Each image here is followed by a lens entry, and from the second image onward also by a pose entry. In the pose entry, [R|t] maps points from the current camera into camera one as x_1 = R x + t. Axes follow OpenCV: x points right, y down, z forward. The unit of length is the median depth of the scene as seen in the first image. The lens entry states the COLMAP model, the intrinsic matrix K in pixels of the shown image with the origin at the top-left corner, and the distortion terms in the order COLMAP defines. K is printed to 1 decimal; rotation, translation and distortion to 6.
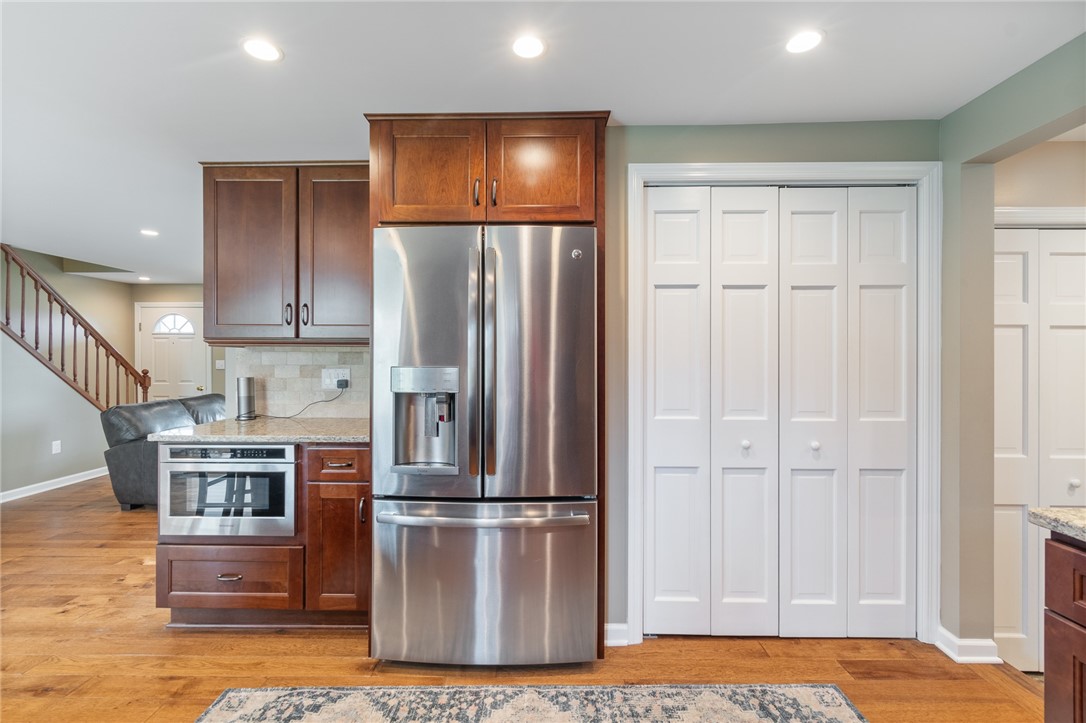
lens RADIAL K [[484.5, 0, 539.2], [0, 484.5, 356.7], [0, 0, 1]] dist [0.000210, 0.000477]
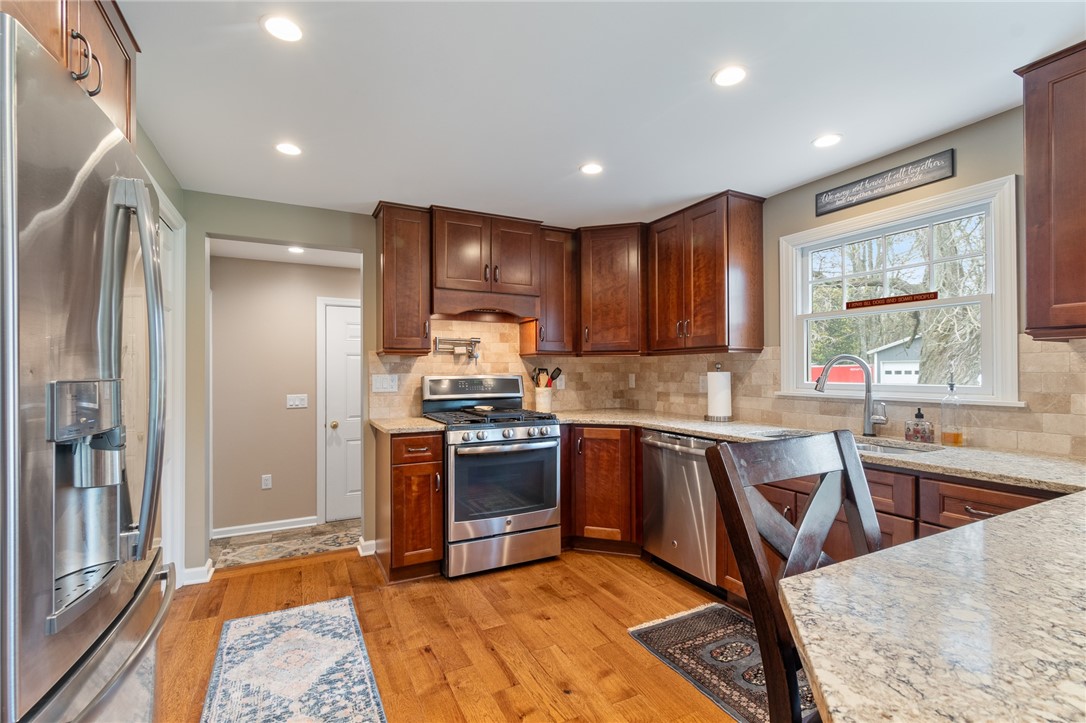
lens RADIAL K [[484.5, 0, 539.6], [0, 484.5, 365.2], [0, 0, 1]] dist [0.000456, -0.000529]
pose [[-0.467169, 0.011768, 0.884090, -0.786611], [-0.000654, 0.999907, -0.013655, 0.008948], [-0.884168, -0.006958, -0.467118, 0.735266]]
